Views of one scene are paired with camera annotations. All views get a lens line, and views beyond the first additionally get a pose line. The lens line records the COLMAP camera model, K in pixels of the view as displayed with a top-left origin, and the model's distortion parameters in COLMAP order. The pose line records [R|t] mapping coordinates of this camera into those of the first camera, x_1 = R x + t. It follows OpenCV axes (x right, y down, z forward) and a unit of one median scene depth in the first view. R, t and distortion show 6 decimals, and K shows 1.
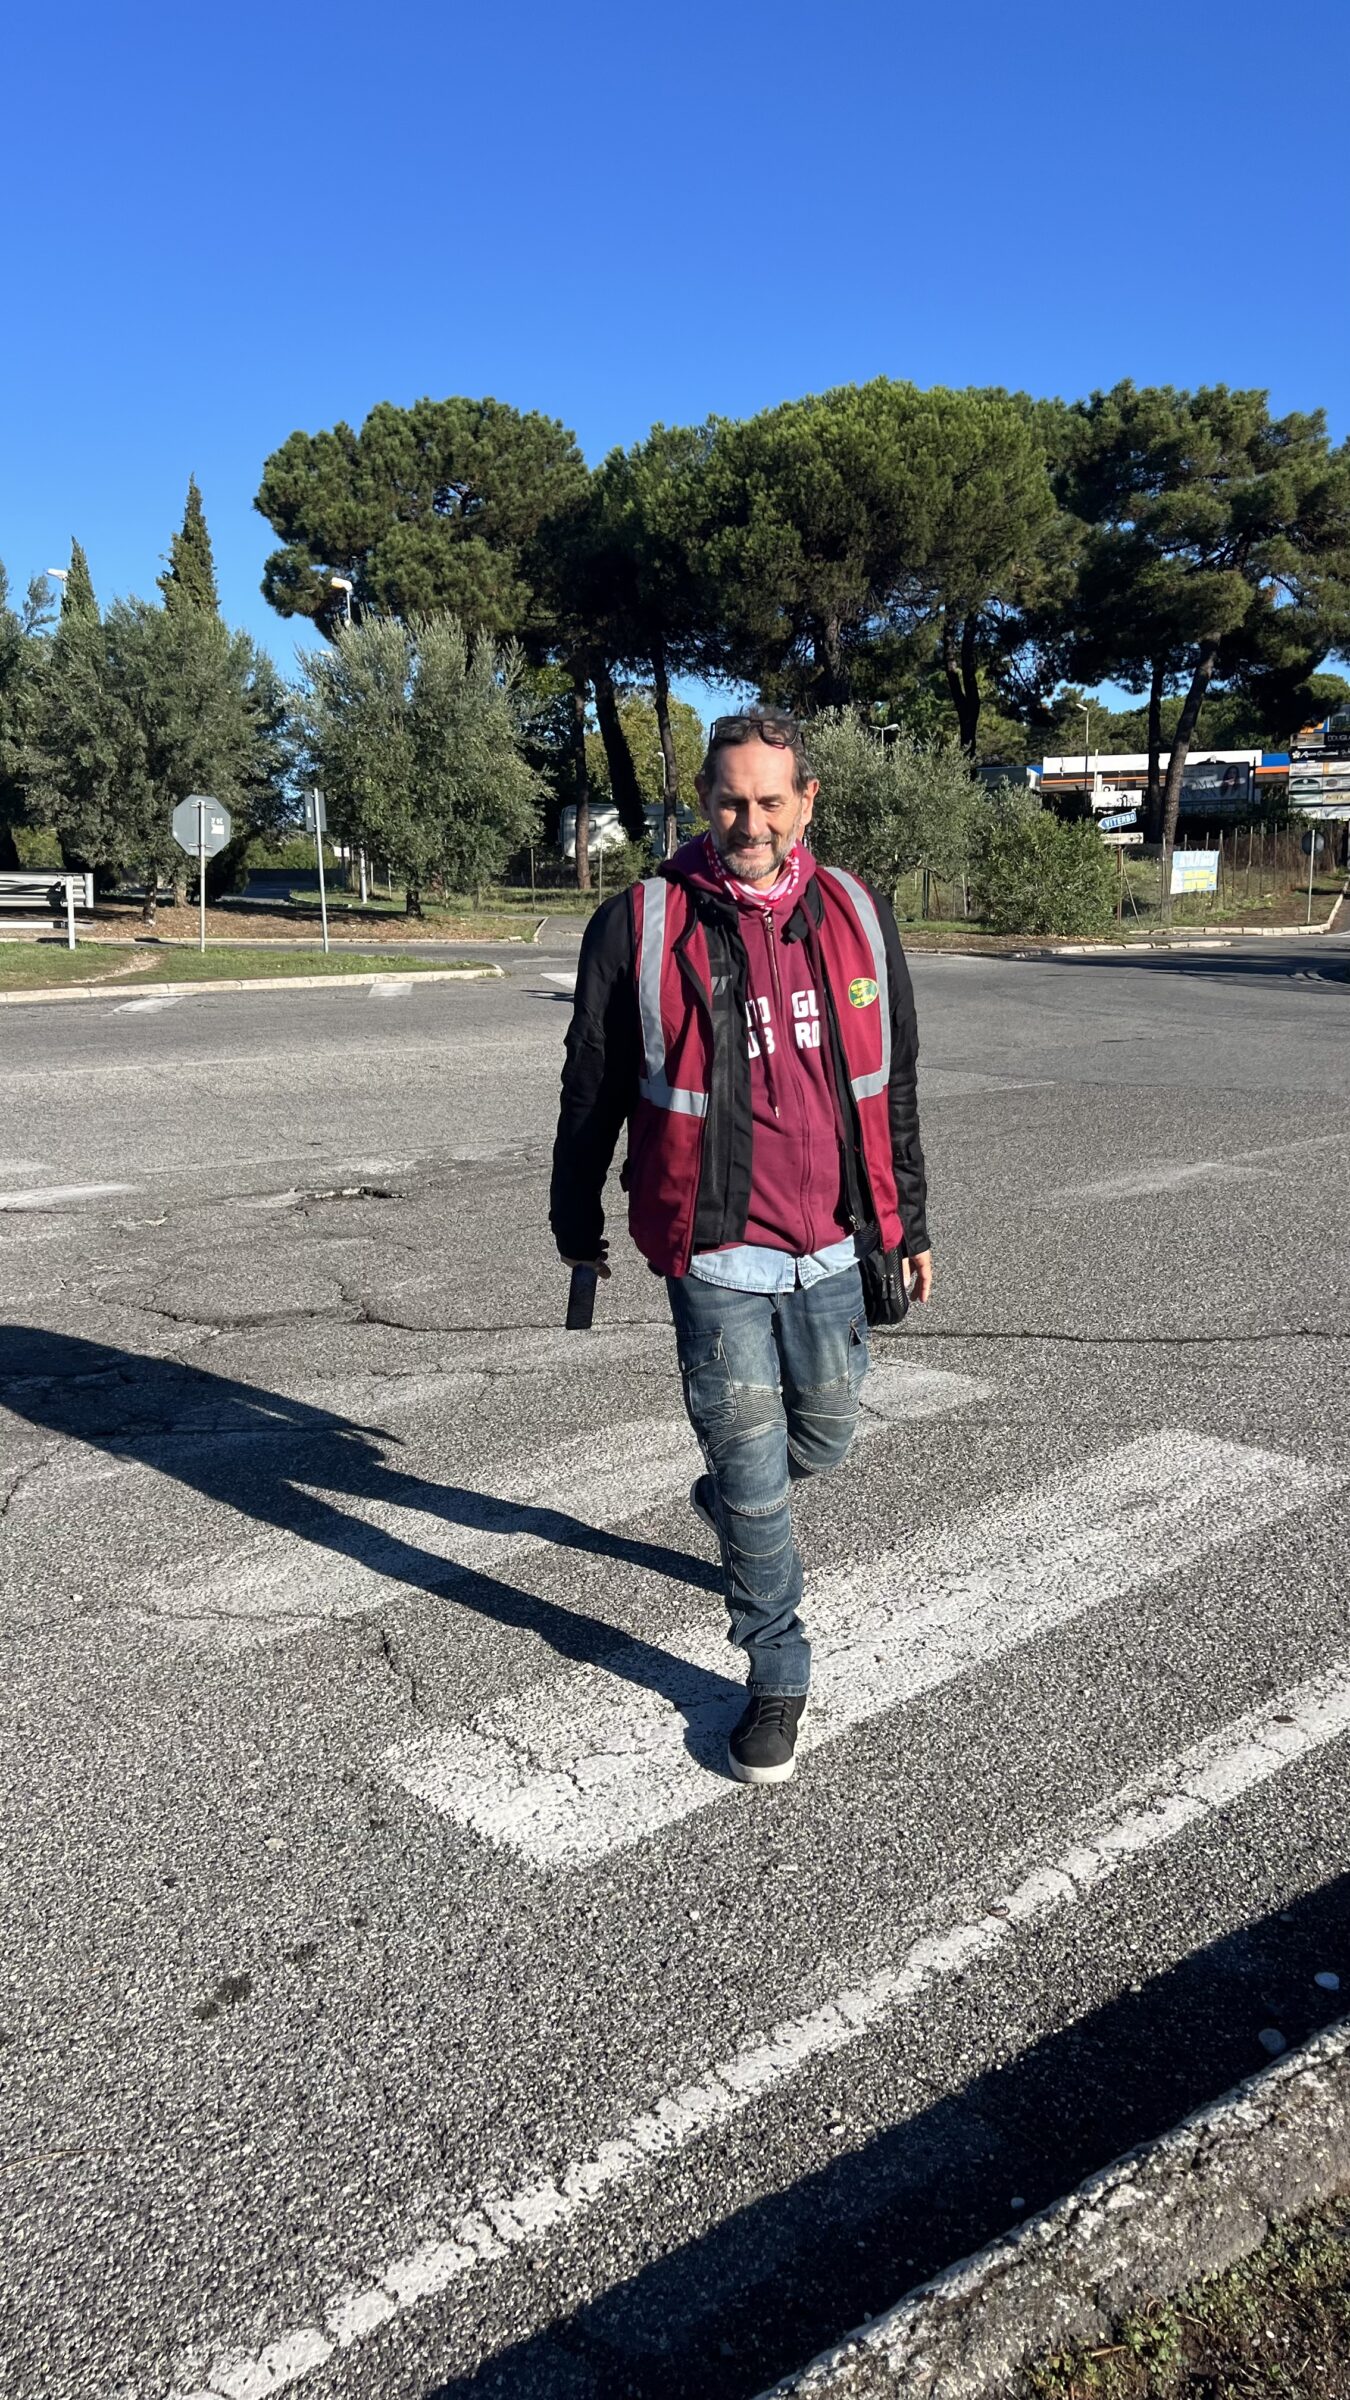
lens RADIAL K [[1806.1, 0, 685.4], [0, 1806.1, 1181.4], [0, 0, 1]] dist [0.058898, -0.062610]
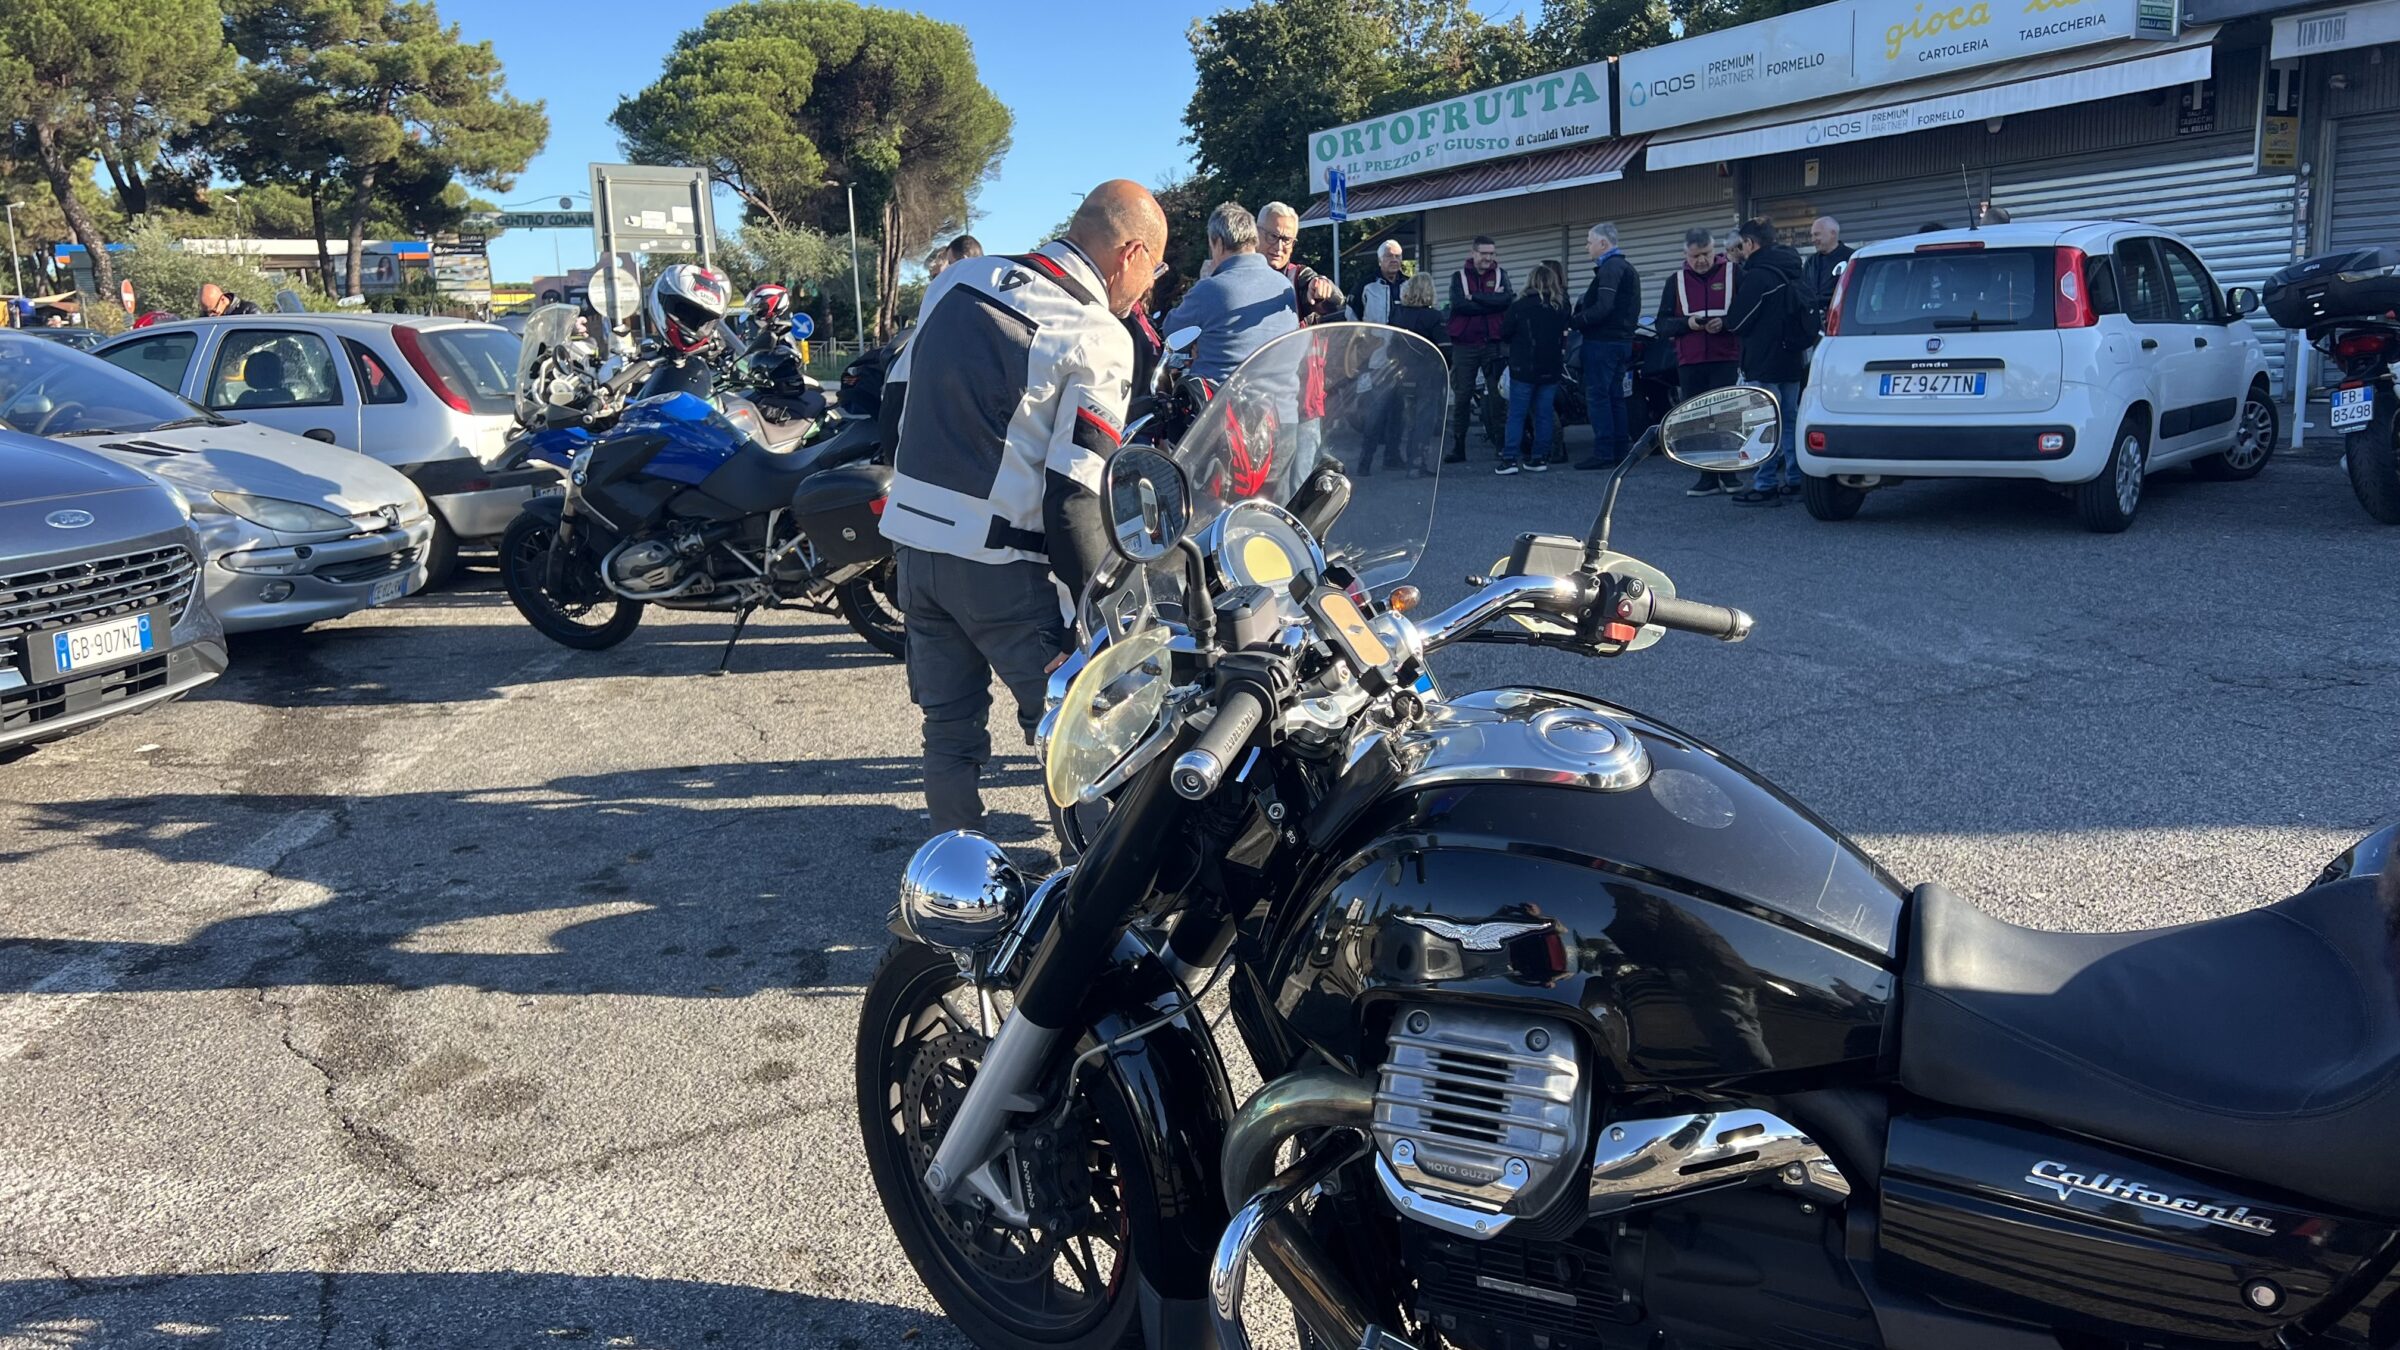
lens RADIAL K [[1806.1, 0, 1195.5], [0, 1806.1, 688.5], [0, 0, 1]] dist [0.058898, -0.062610]
pose [[0.744246, -0.131916, 0.654748, -0.212584], [0.122908, 0.990610, 0.059875, 0.084195], [-0.656499, 0.035912, 0.753472, -0.431606]]
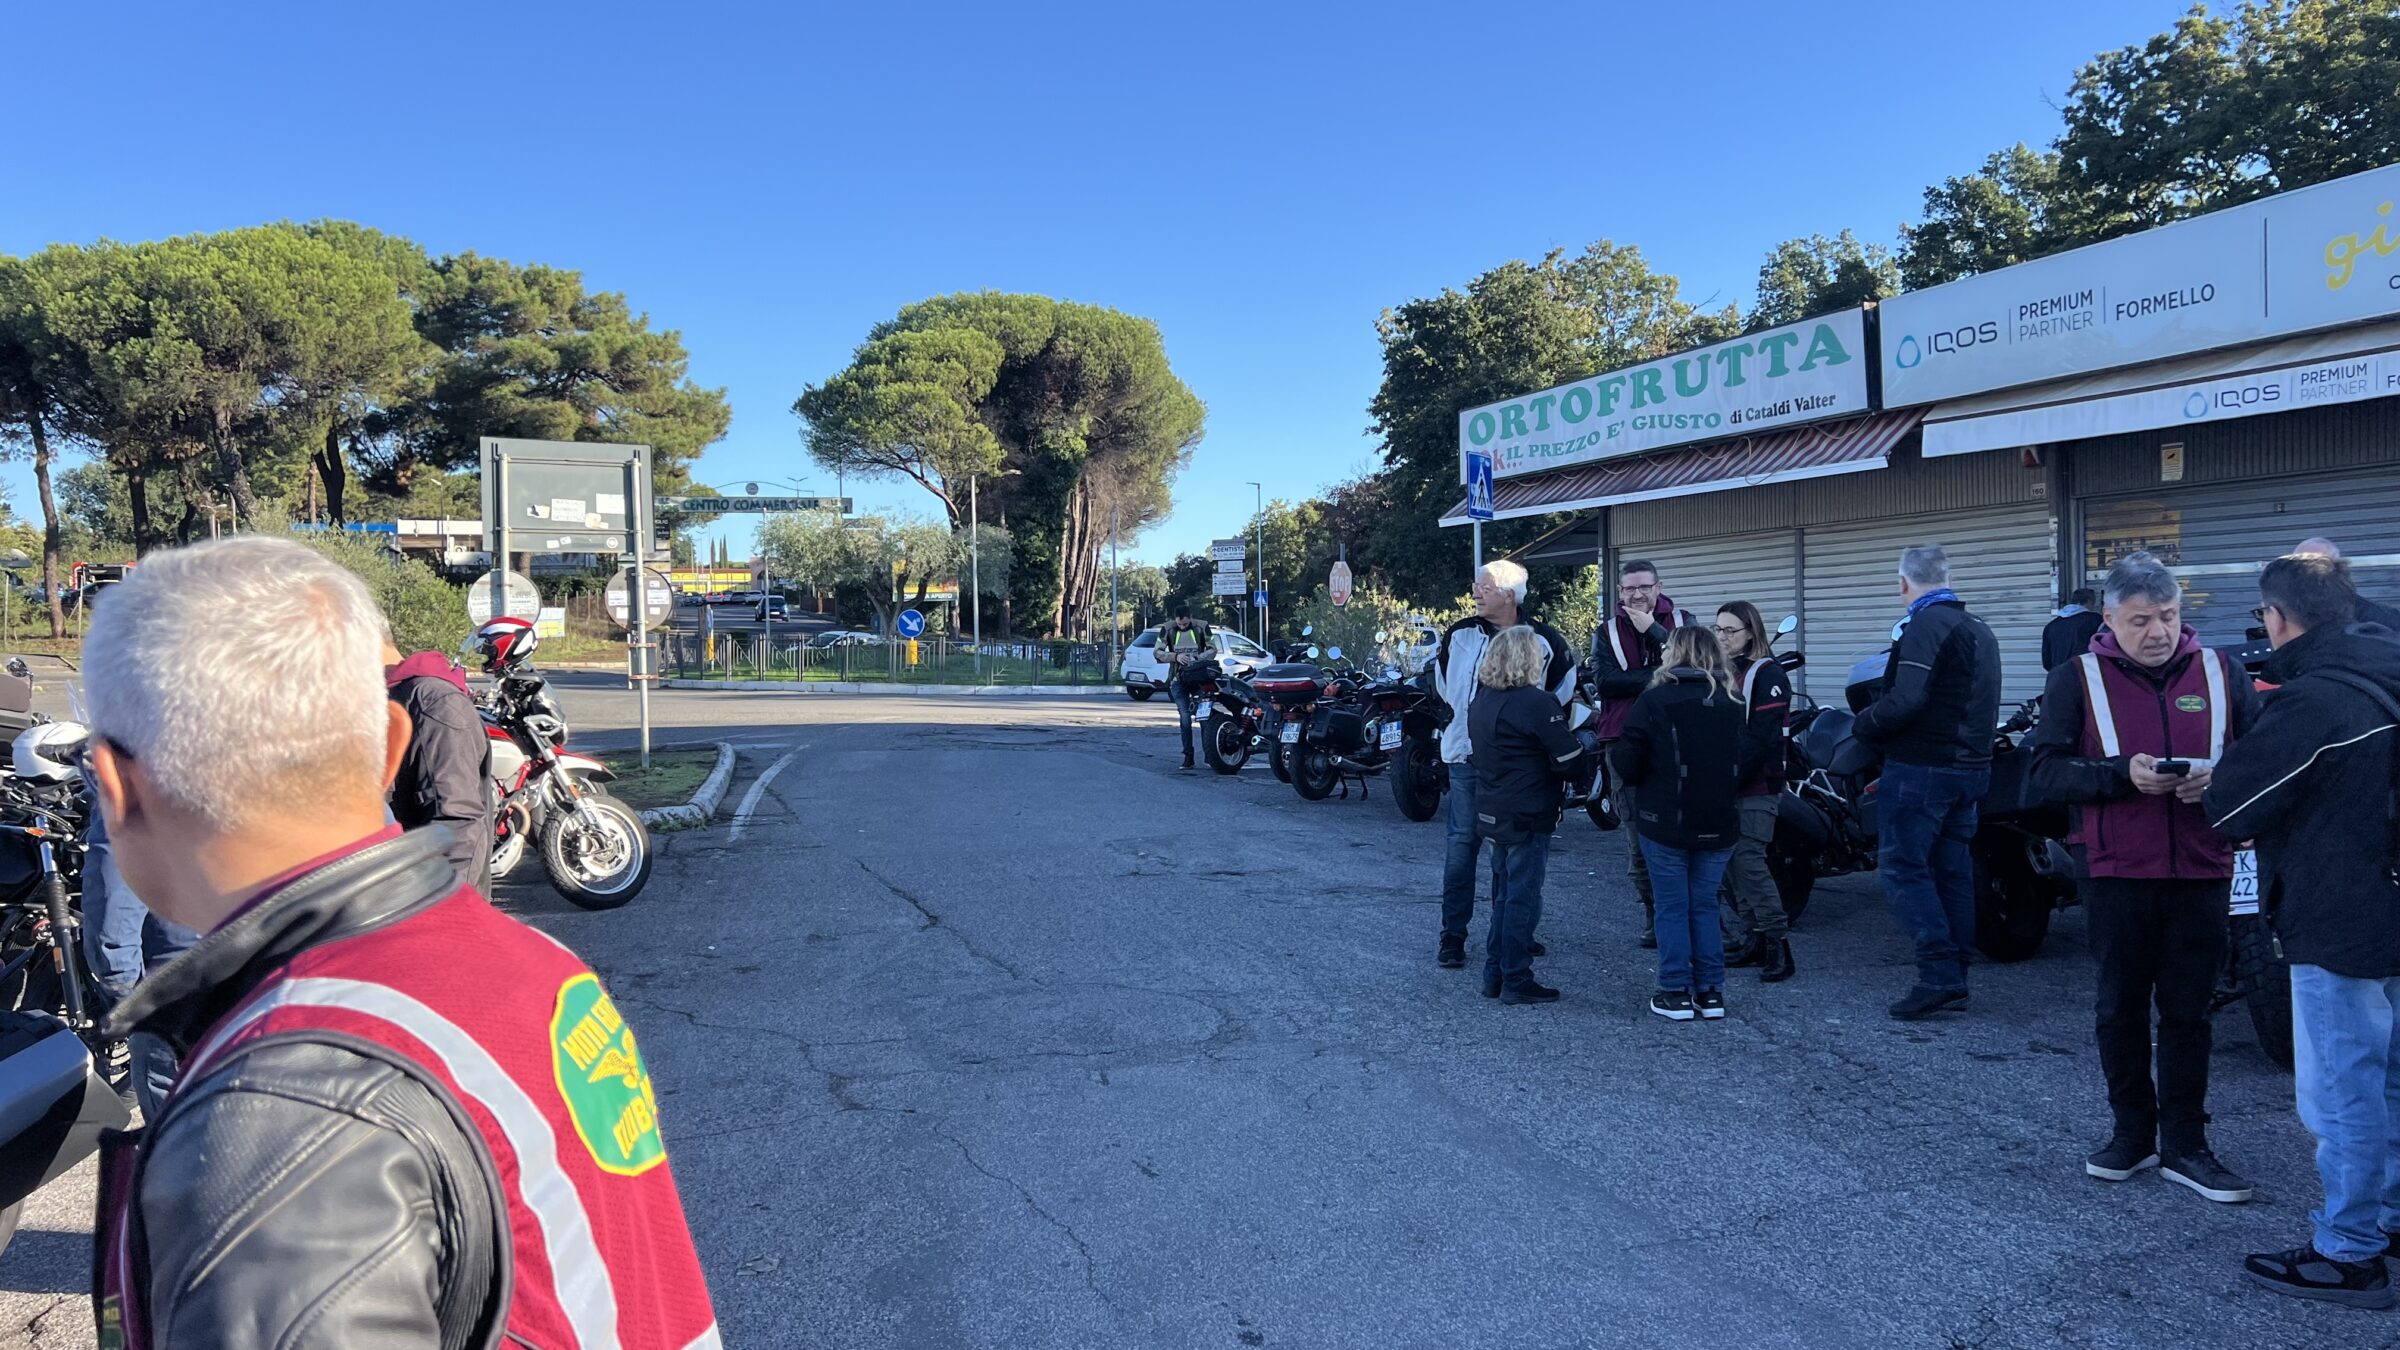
lens RADIAL K [[1806.1, 0, 1217.4], [0, 1806.1, 669.4], [0, 0, 1]] dist [0.058898, -0.062610]
pose [[0.809422, -0.006732, 0.587189, -0.105547], [0.090840, 0.989333, -0.113877, 0.059840], [-0.580158, 0.145515, 0.801400, -0.349341]]
